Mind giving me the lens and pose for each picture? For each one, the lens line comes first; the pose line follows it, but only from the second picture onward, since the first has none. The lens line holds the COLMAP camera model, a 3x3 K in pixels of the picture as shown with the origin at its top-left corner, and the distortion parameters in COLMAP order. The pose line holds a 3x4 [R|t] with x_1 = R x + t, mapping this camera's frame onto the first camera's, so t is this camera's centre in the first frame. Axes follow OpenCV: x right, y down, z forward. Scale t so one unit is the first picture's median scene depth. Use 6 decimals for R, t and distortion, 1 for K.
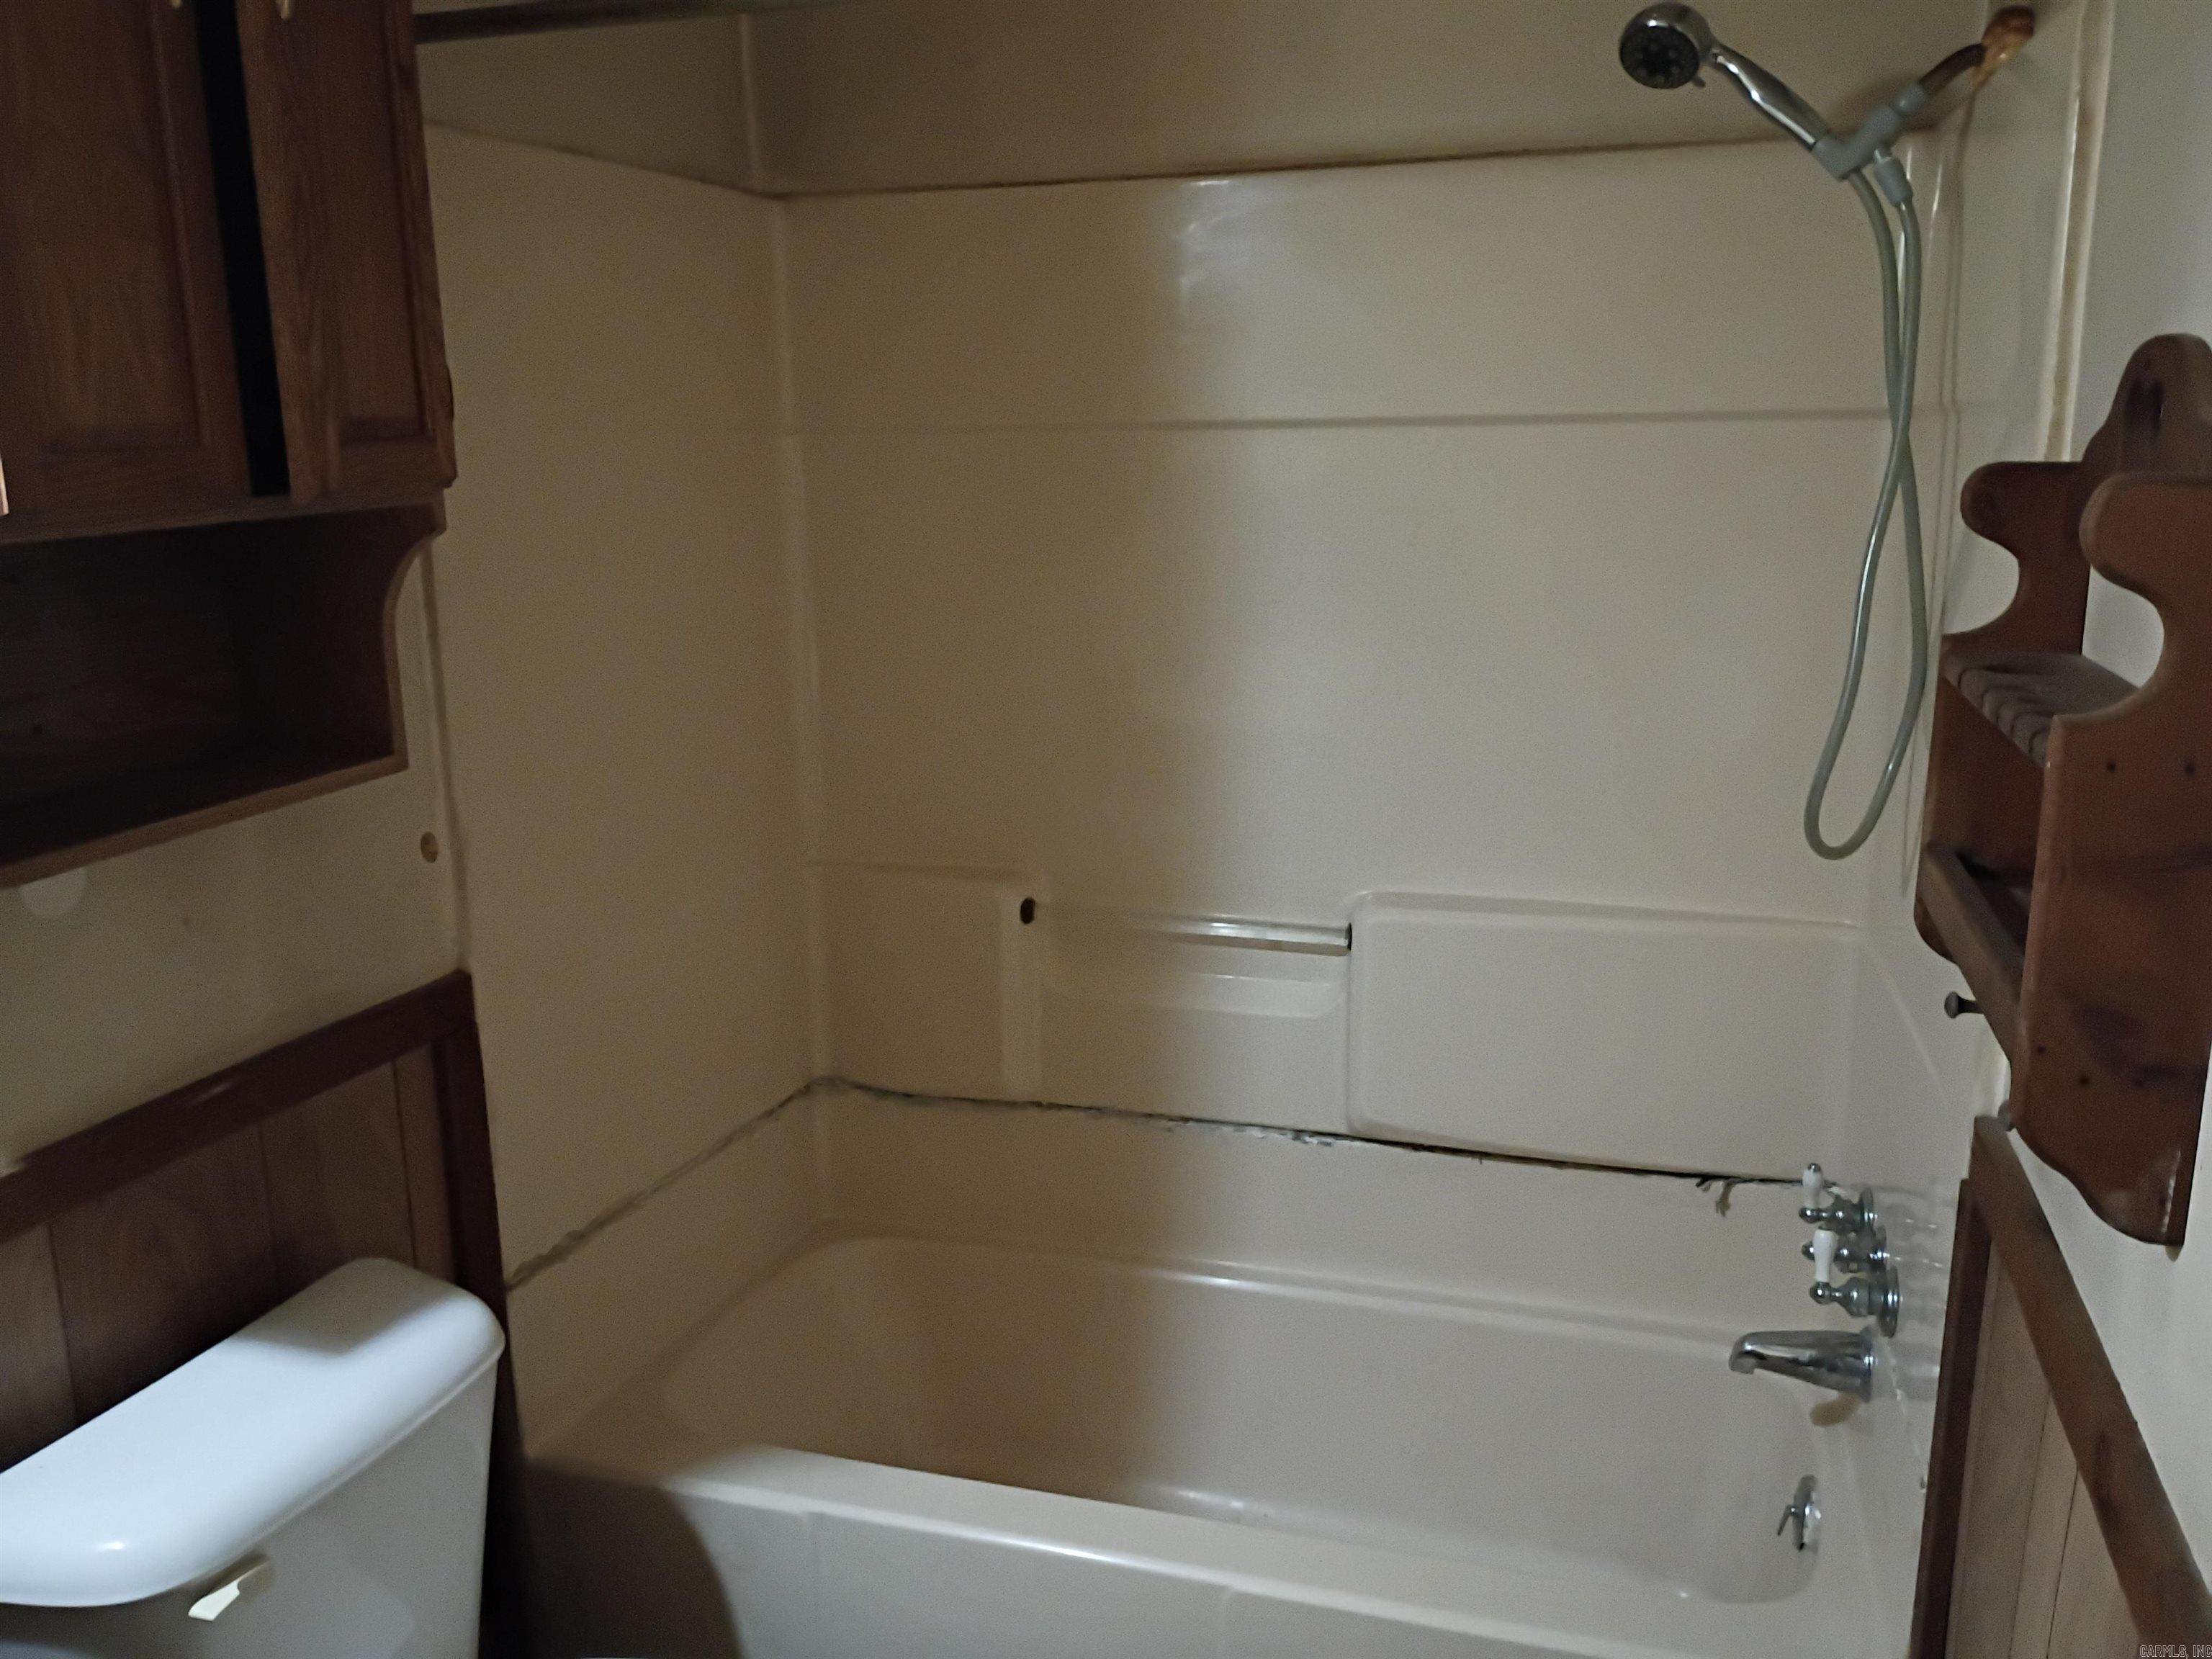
lens RADIAL K [[1834.1, 0, 1093.6], [0, 1834.1, 836.3], [0, 0, 1]] dist [0.075349, -0.098248]
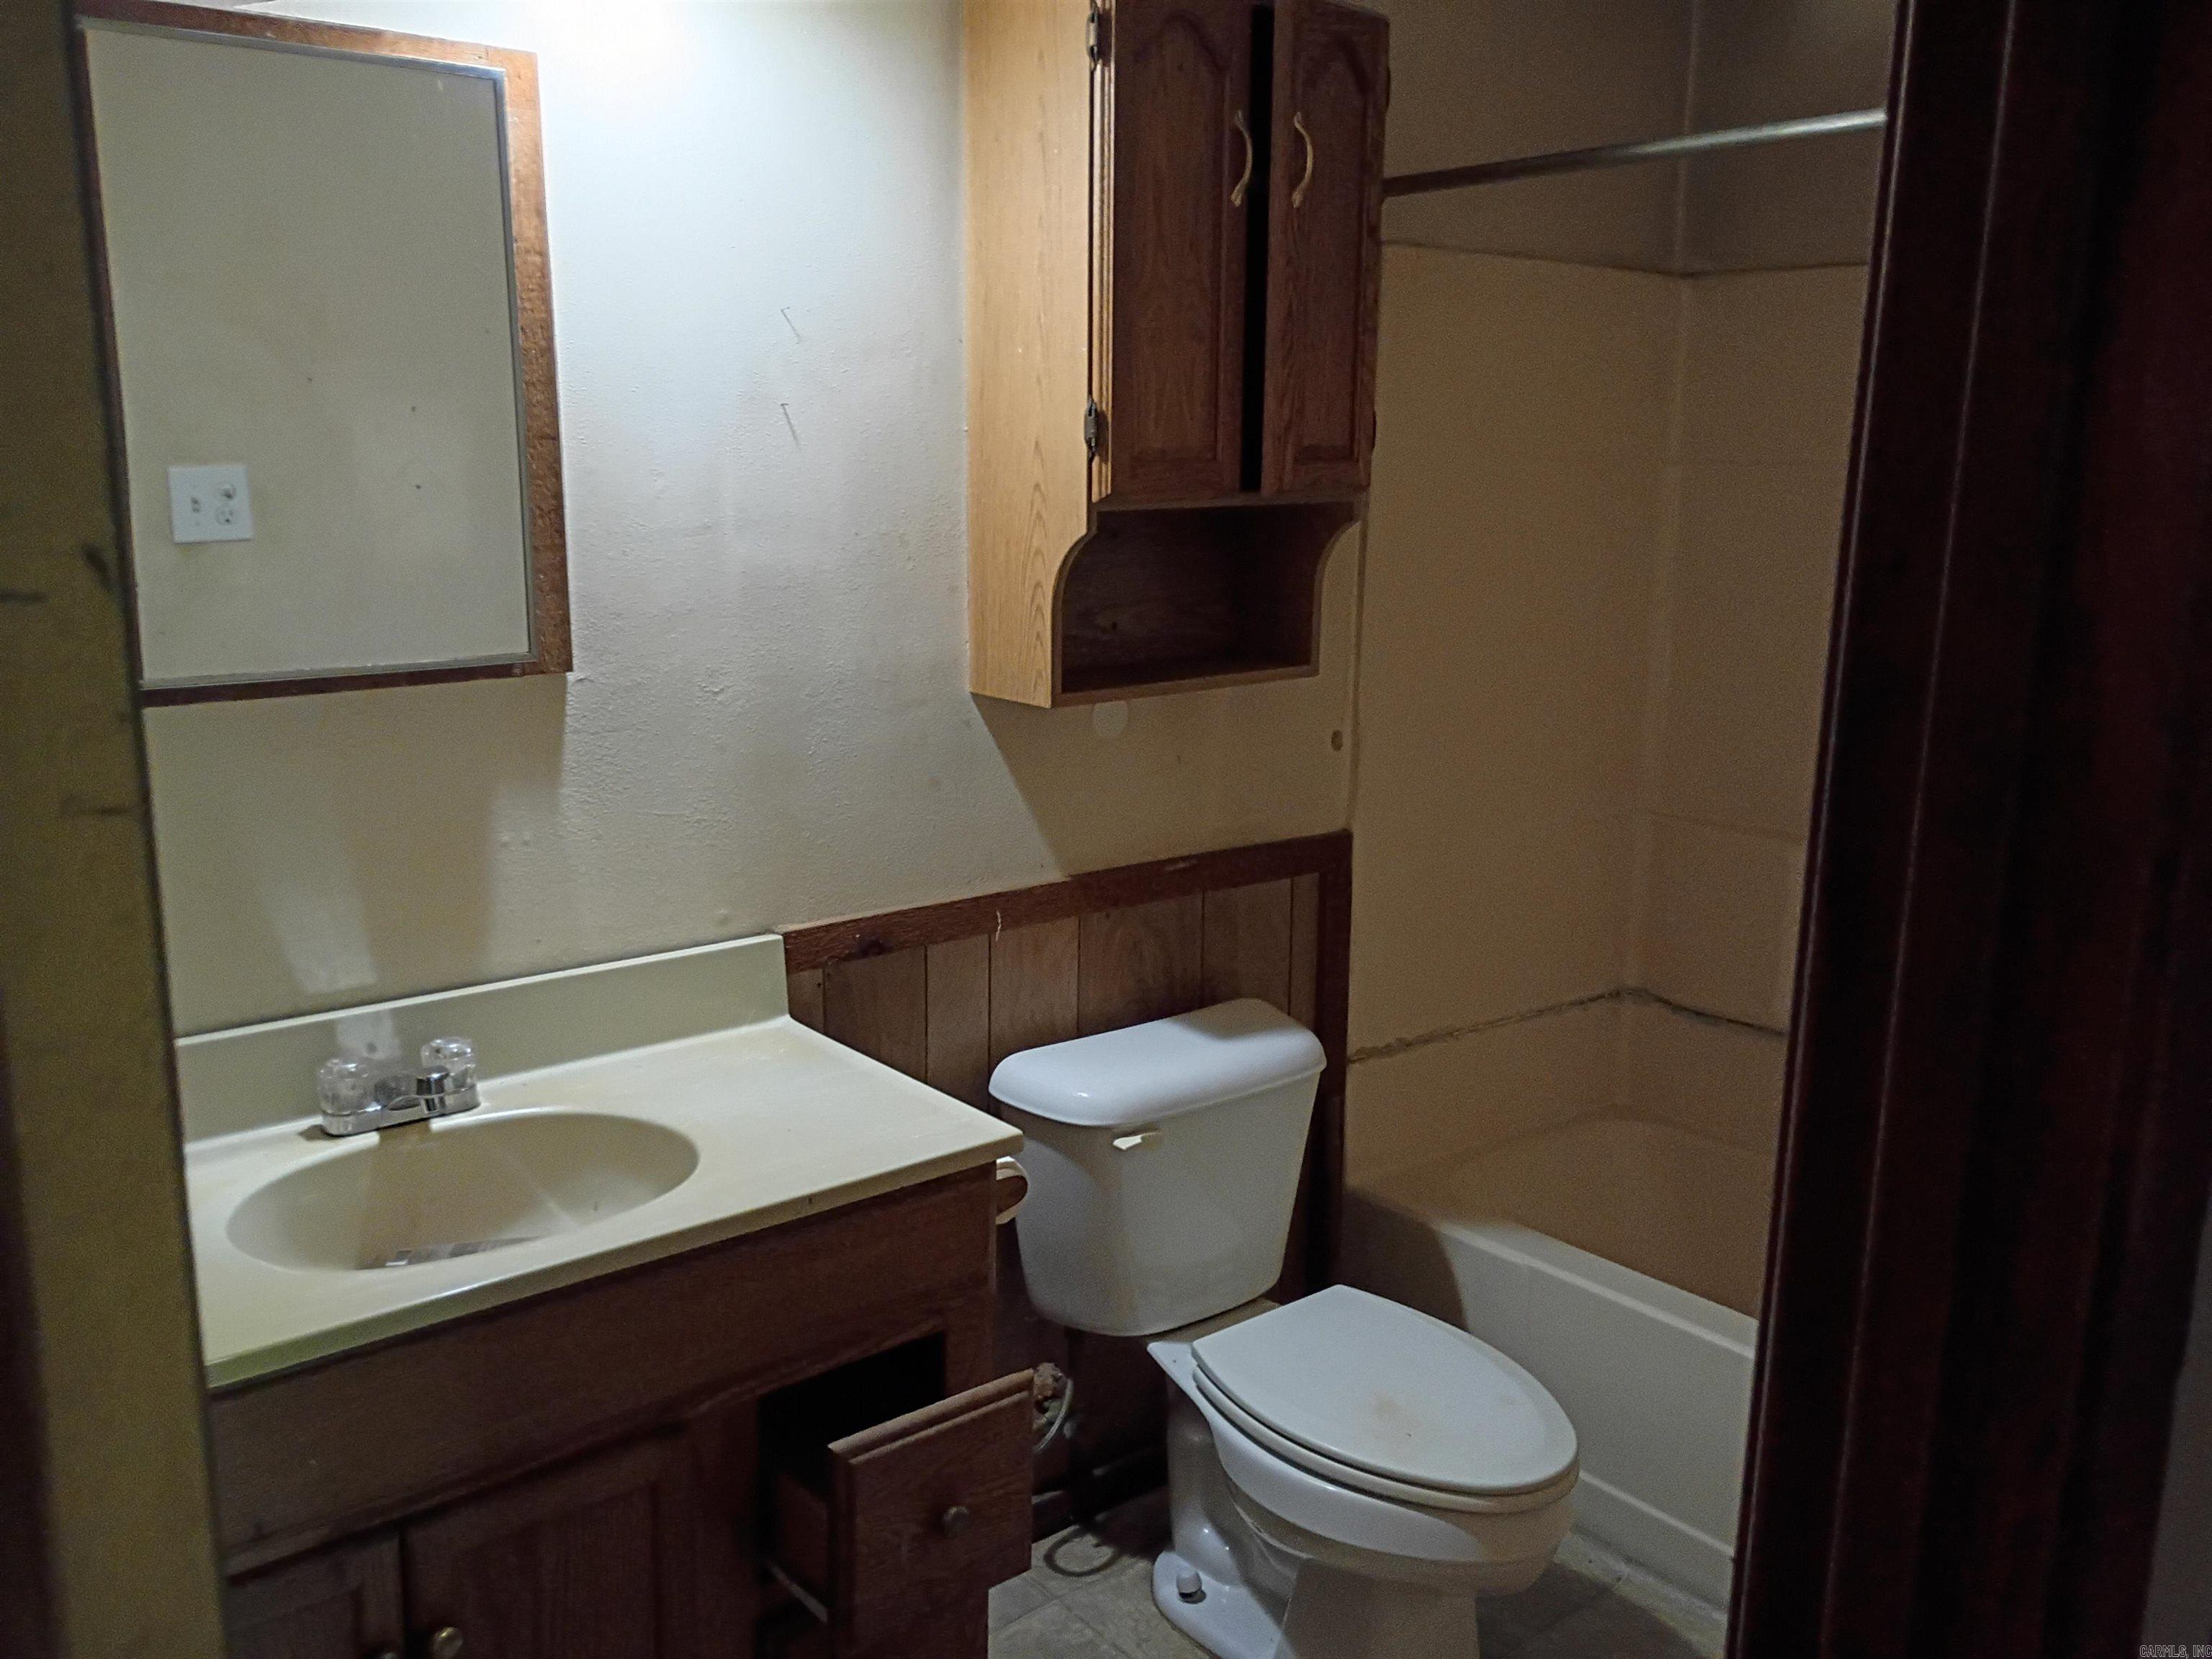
lens RADIAL K [[1834.1, 0, 1093.6], [0, 1834.1, 836.3], [0, 0, 1]] dist [0.075349, -0.098248]
pose [[0.845780, 0.136884, -0.515674, 0.272803], [-0.143866, 0.989239, 0.026629, 0.081397], [0.513770, 0.051666, 0.856371, -0.386899]]
